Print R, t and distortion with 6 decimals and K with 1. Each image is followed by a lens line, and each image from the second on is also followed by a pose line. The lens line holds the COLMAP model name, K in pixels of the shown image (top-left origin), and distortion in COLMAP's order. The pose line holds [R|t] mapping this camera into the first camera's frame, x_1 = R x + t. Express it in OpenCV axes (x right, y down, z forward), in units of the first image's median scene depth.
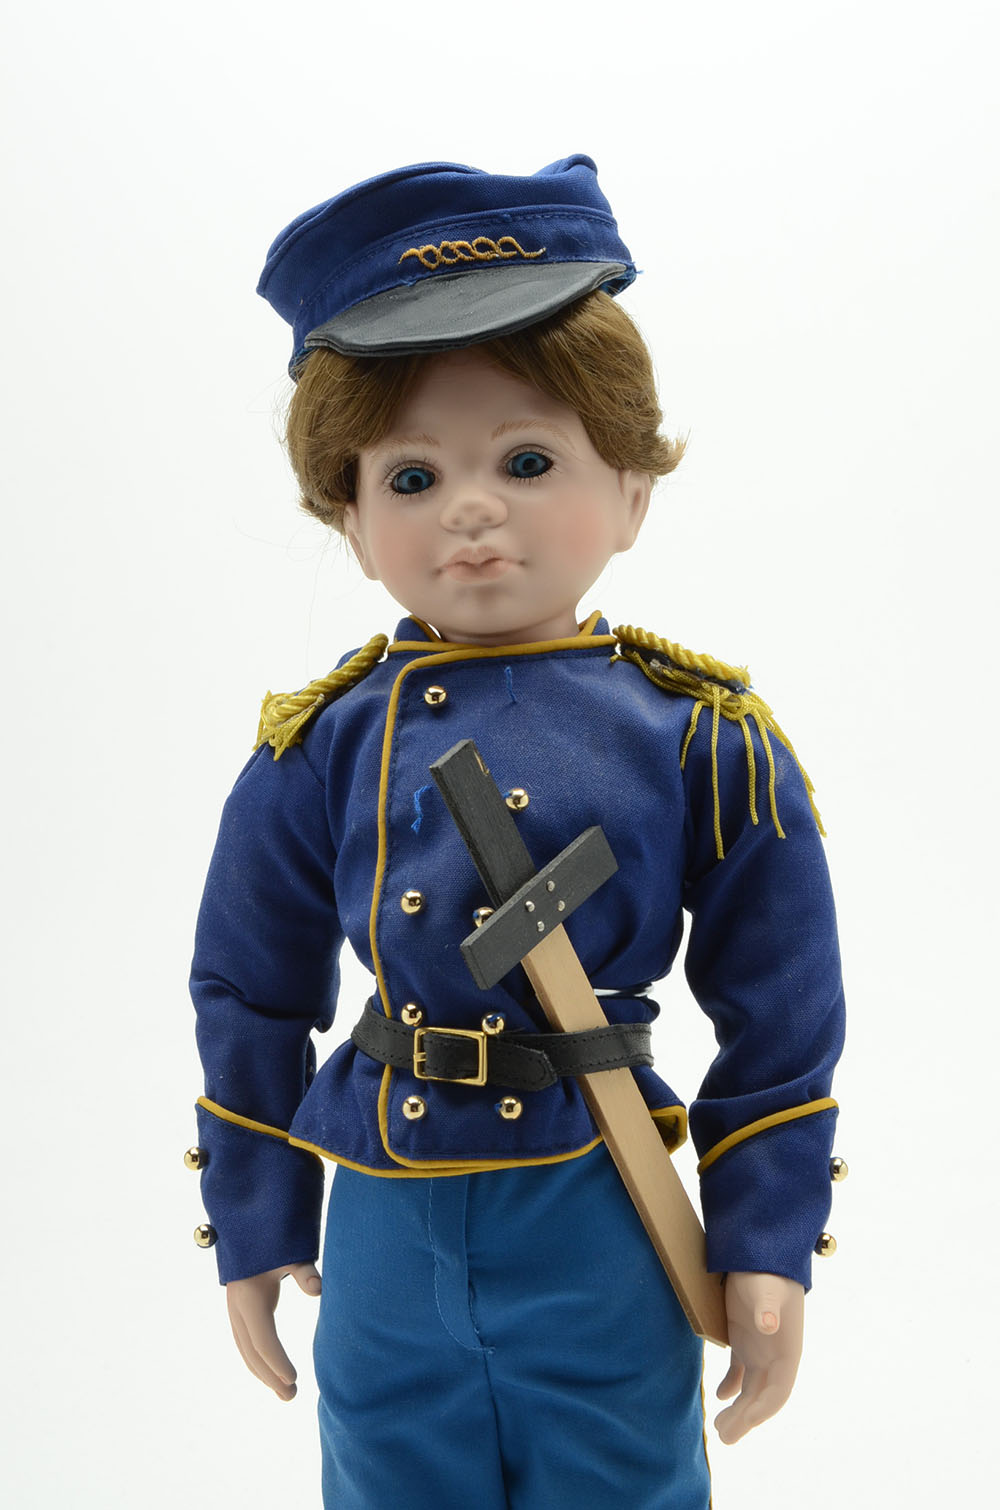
lens RADIAL K [[3558.4, 0, 500.0], [0, 3558.4, 755.0], [0, 0, 1]] dist [0.132495, -0.204642]
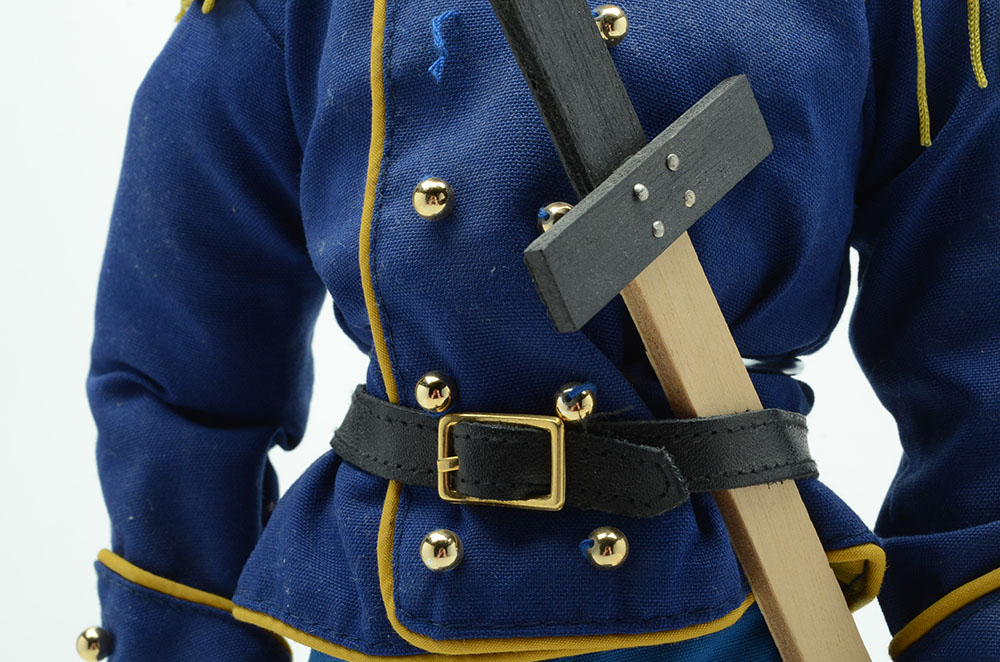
lens RADIAL K [[2356.6, 0, 500.0], [0, 2356.6, 331.0], [0, 0, 1]] dist [0.132495, -0.204642]
pose [[0.999498, -0.012208, 0.029251, -0.024306], [0.012706, 0.999776, -0.016914, 0.067544], [-0.029038, 0.017277, 0.999429, 0.593930]]
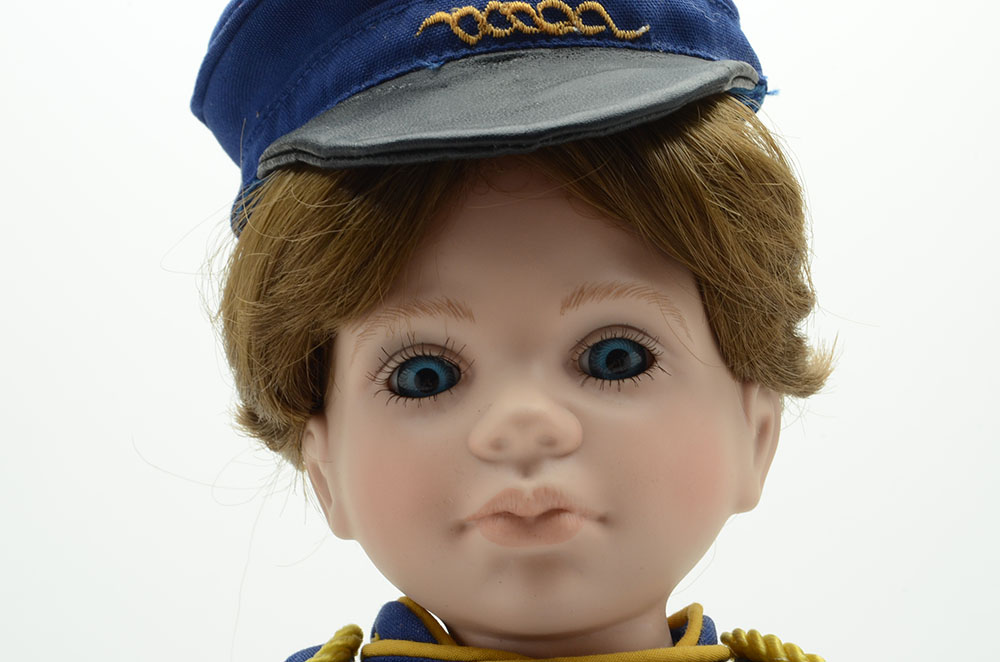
lens RADIAL K [[2356.6, 0, 500.0], [0, 2356.6, 331.0], [0, 0, 1]] dist [0.132495, -0.204642]
pose [[0.997427, 0.051040, 0.050352, -0.032358], [-0.042939, 0.987667, -0.150569, -0.024713], [-0.057416, 0.148019, 0.987316, 0.602553]]
